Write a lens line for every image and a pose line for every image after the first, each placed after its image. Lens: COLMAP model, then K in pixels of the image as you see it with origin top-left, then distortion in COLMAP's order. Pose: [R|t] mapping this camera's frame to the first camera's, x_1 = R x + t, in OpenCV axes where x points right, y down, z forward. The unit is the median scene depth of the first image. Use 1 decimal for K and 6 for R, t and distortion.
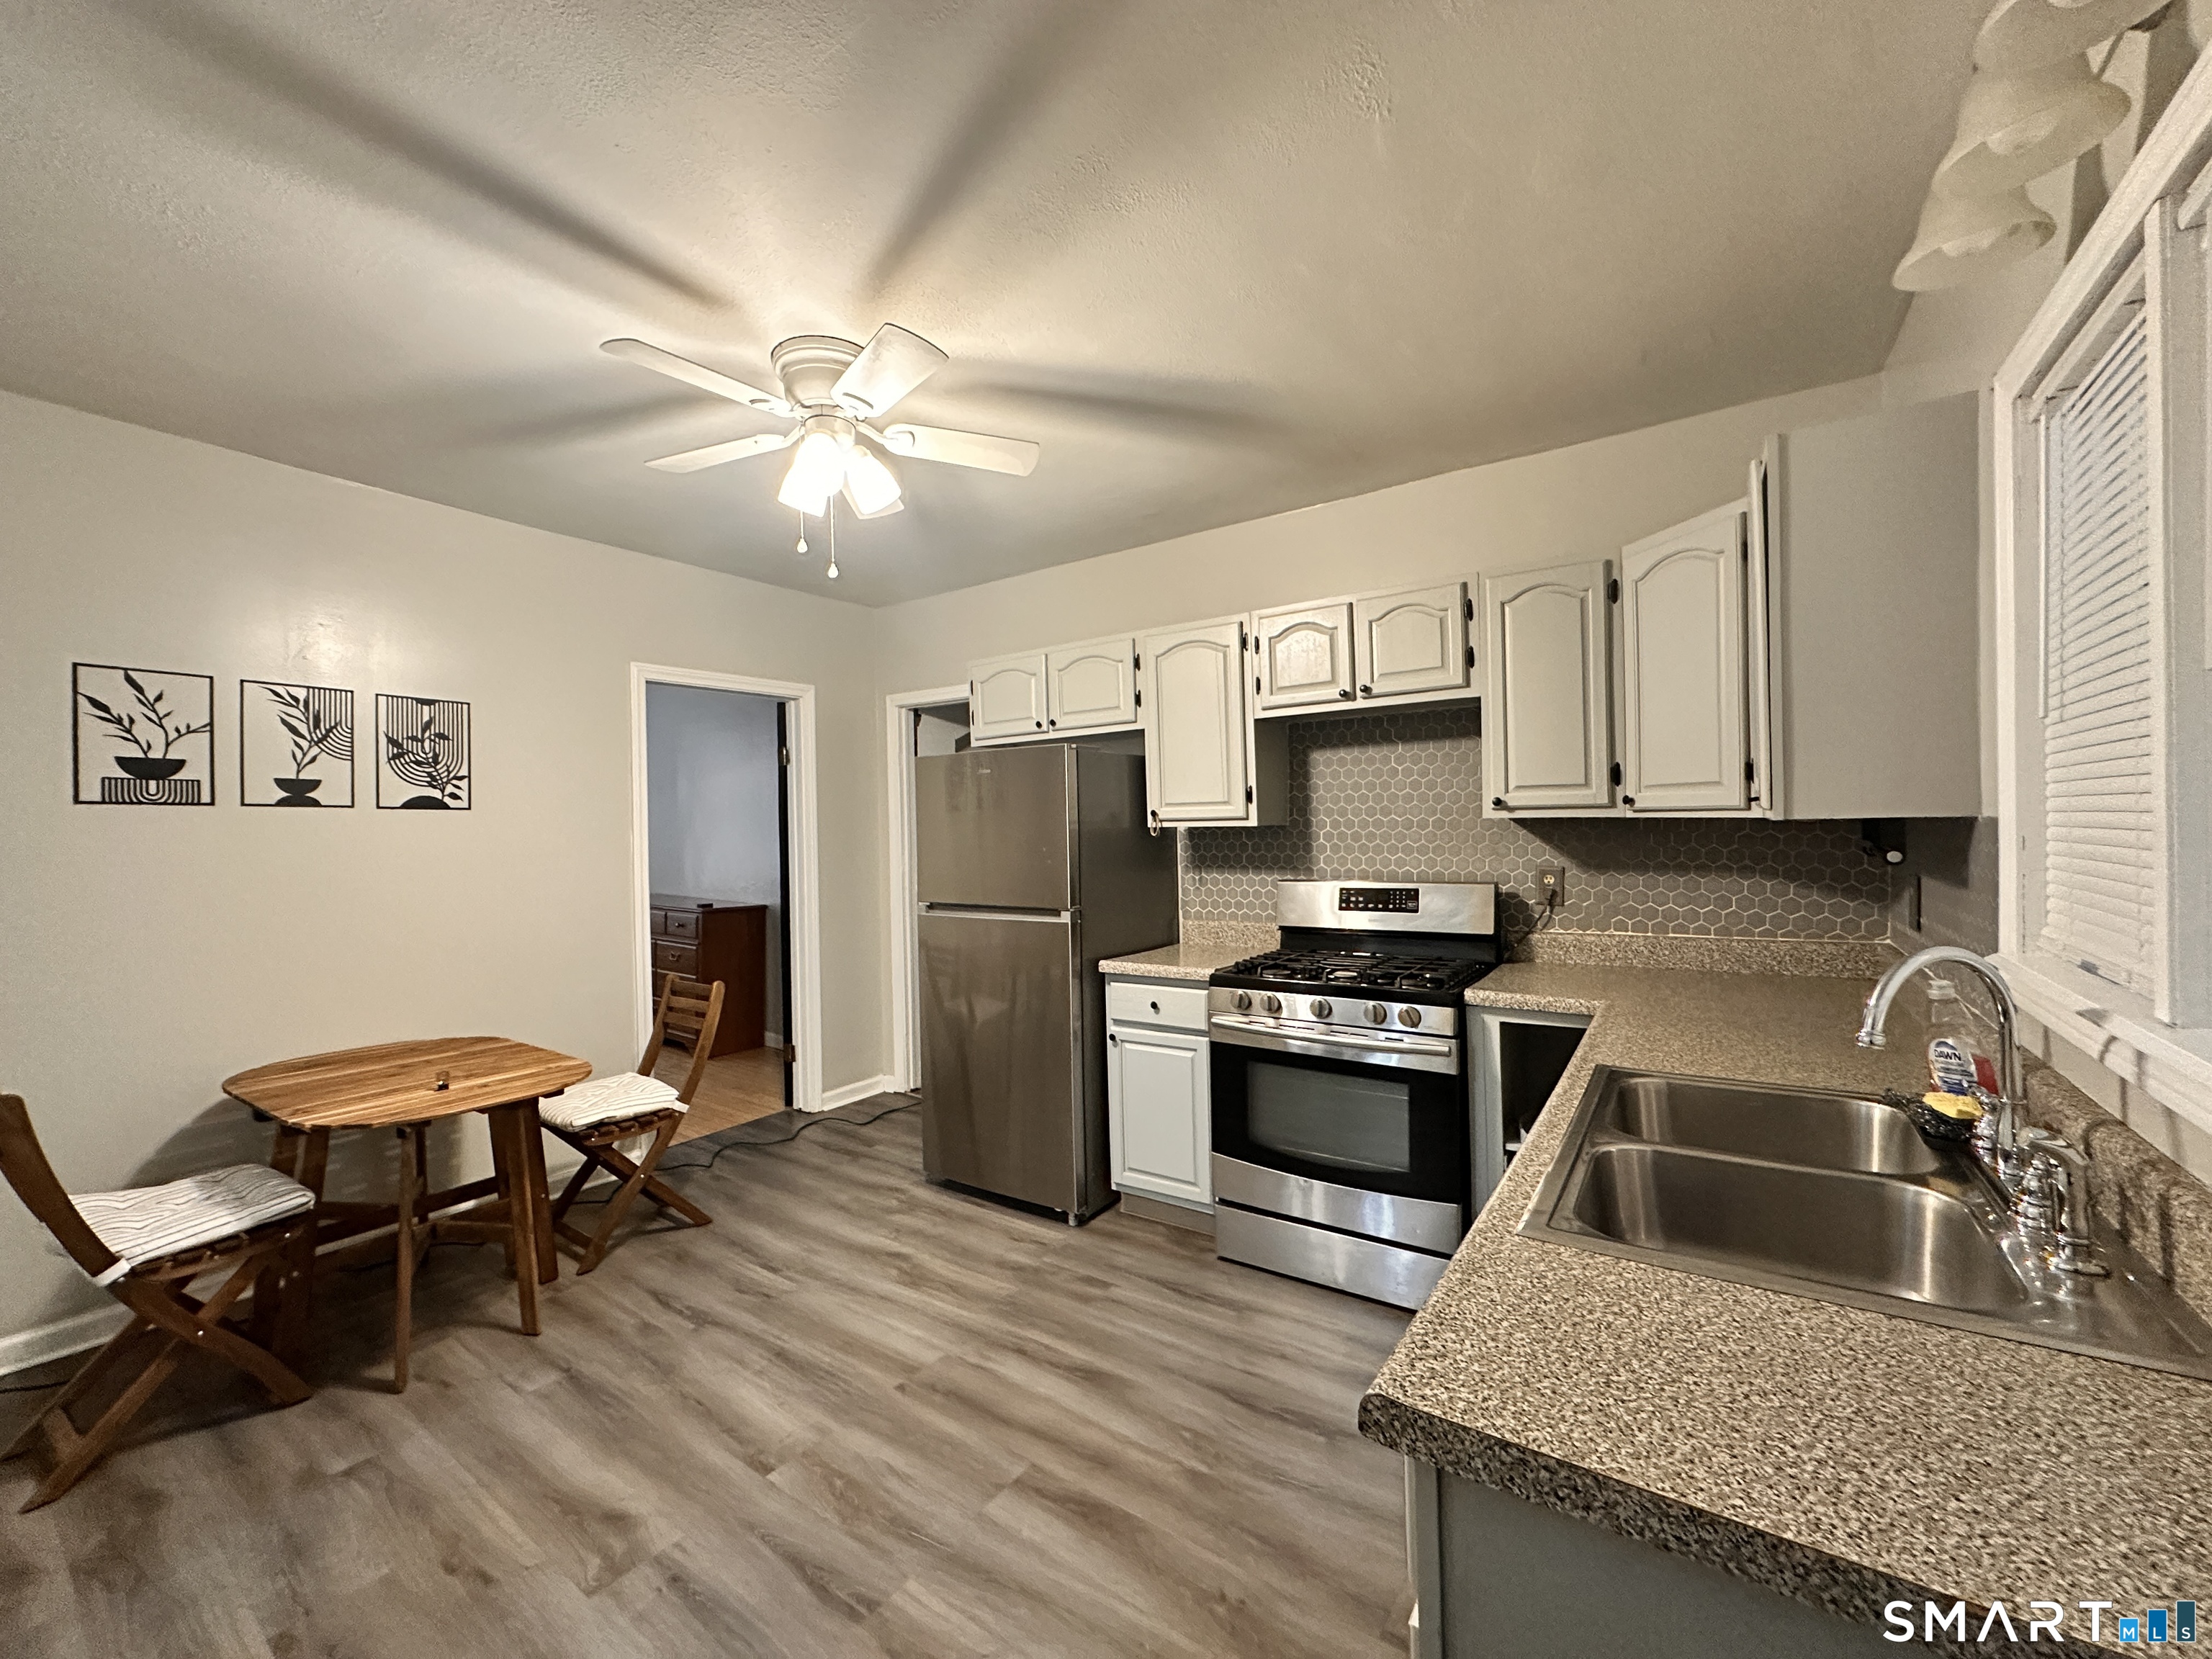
lens RADIAL K [[875.6, 0, 1103.5], [0, 875.6, 828.5], [0, 0, 1]] dist [0.000484, 0.000921]
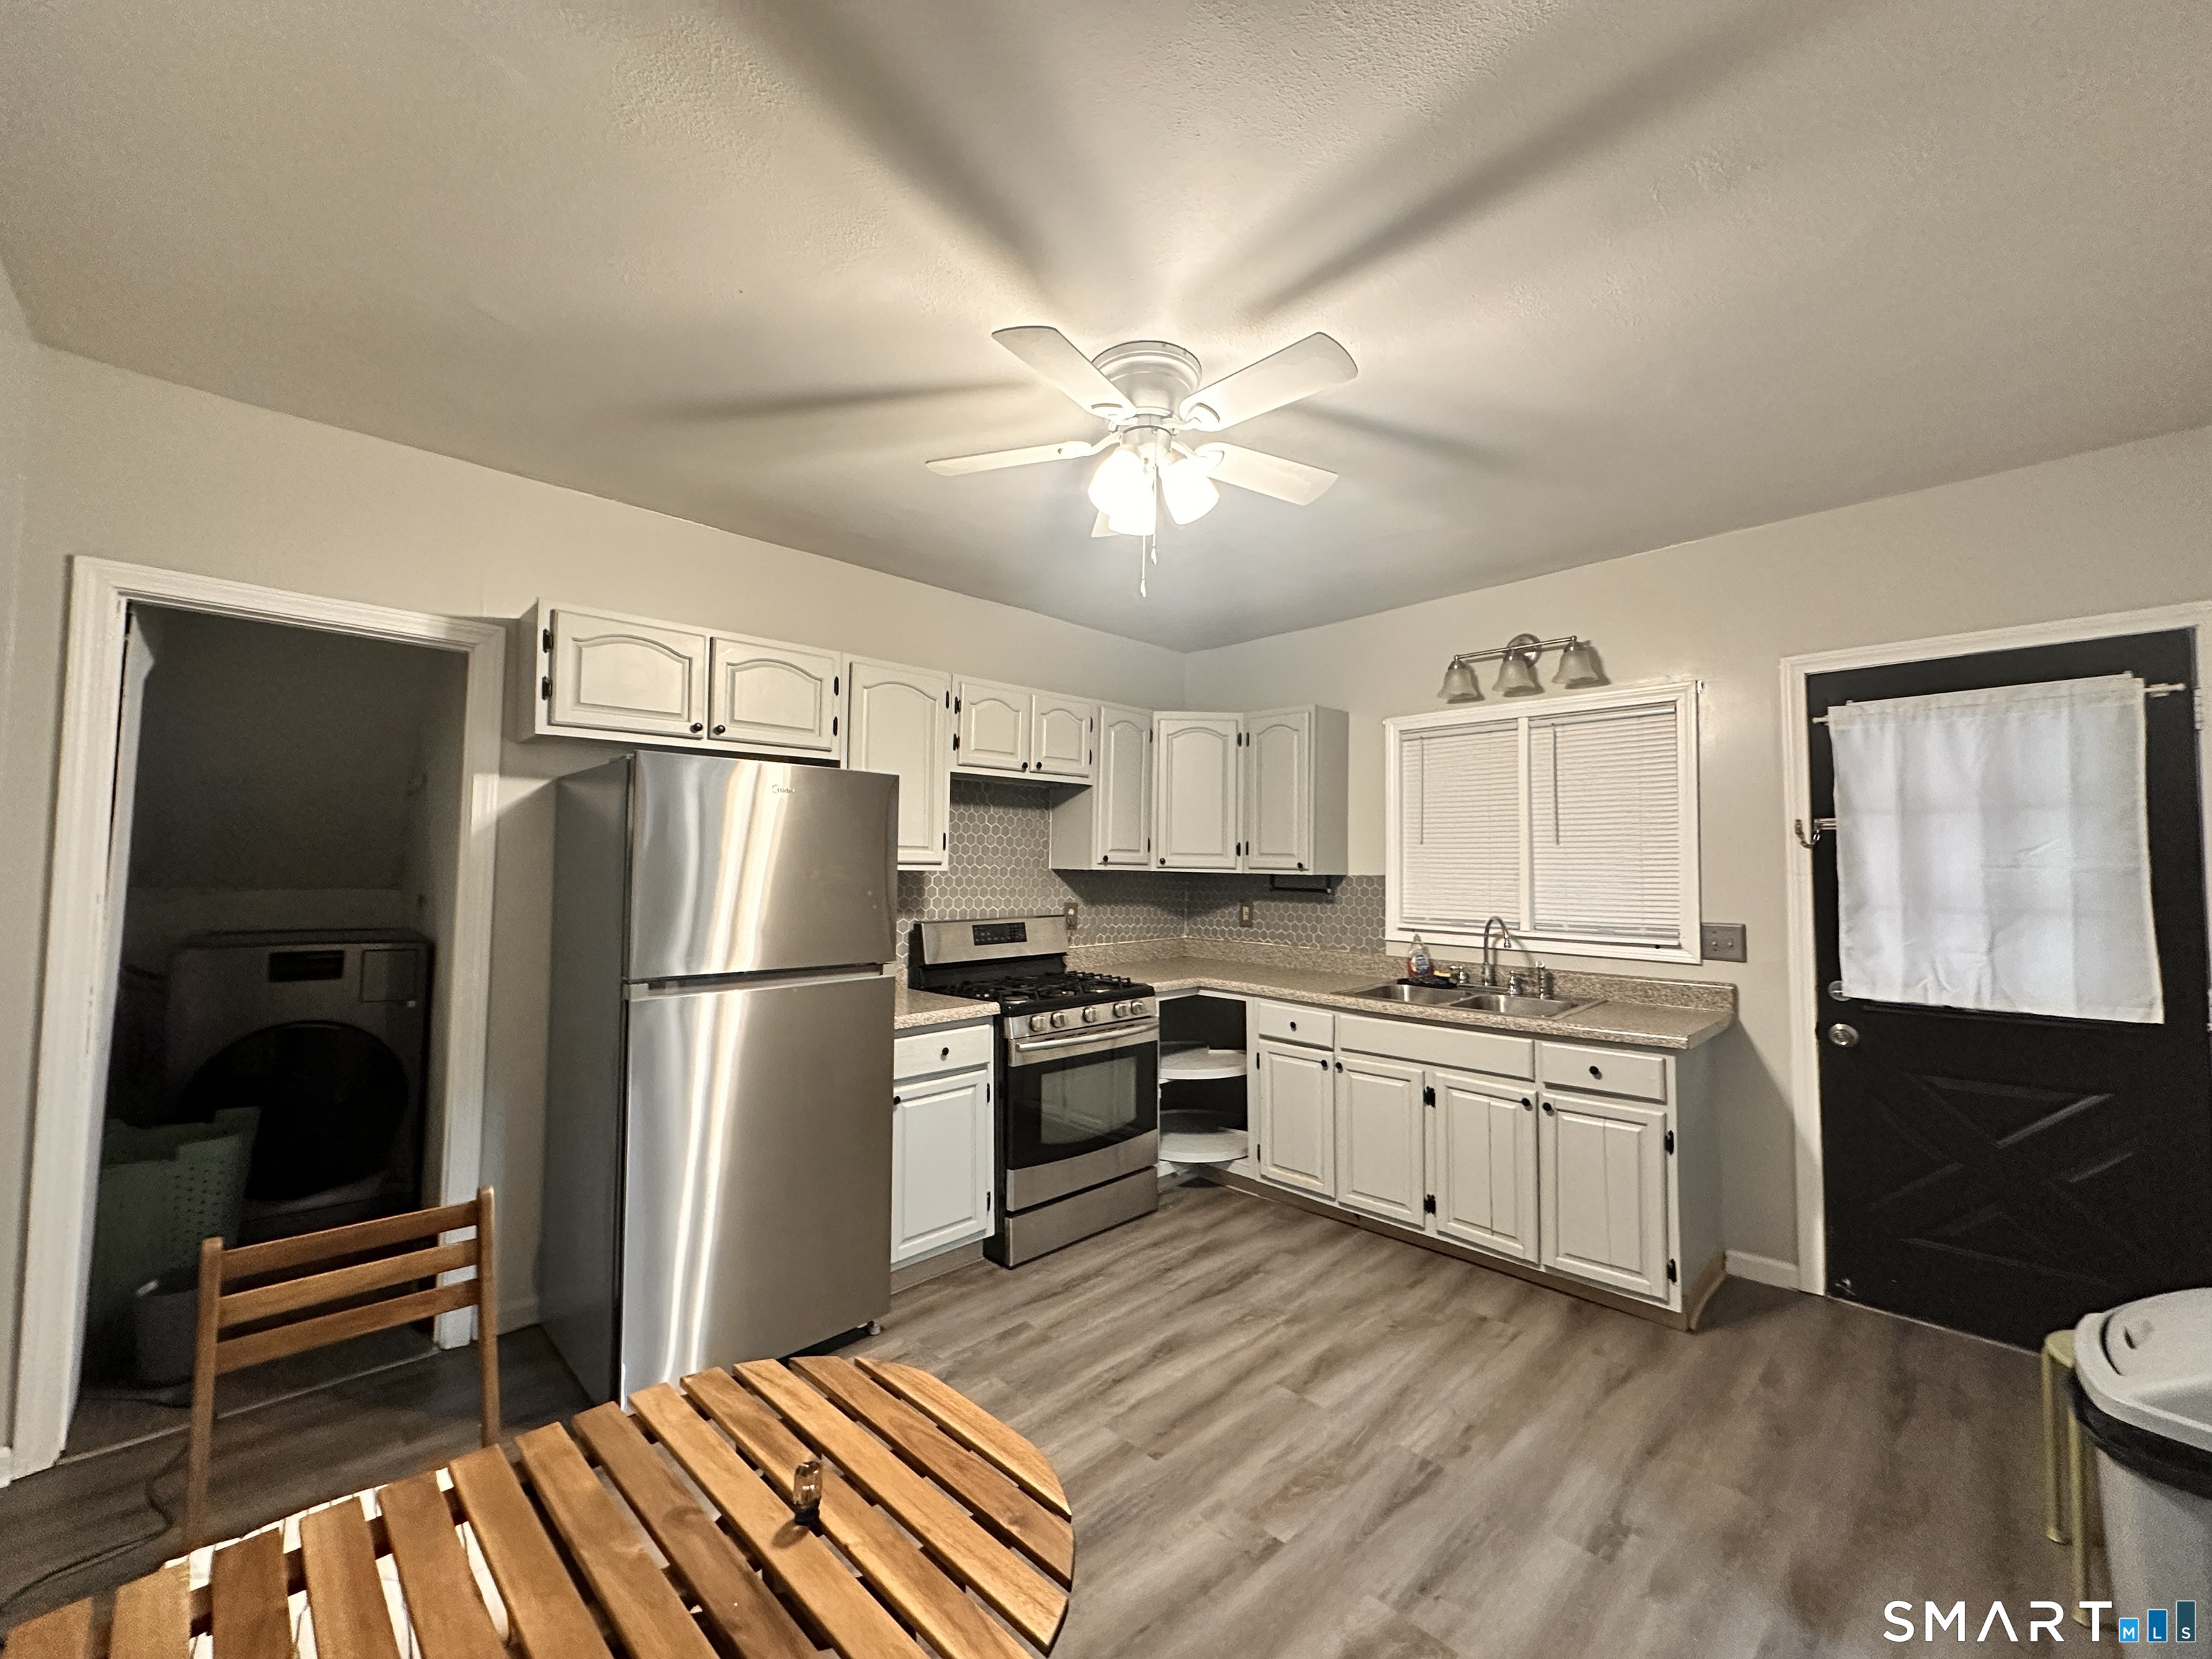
lens RADIAL K [[875.6, 0, 1105.1], [0, 875.6, 830.0], [0, 0, 1]] dist [0.000484, 0.000921]
pose [[0.199533, 0.065700, 0.977686, -0.959941], [-0.010067, 0.997835, -0.064999, 0.017306], [-0.979839, 0.003127, 0.199763, 0.678935]]
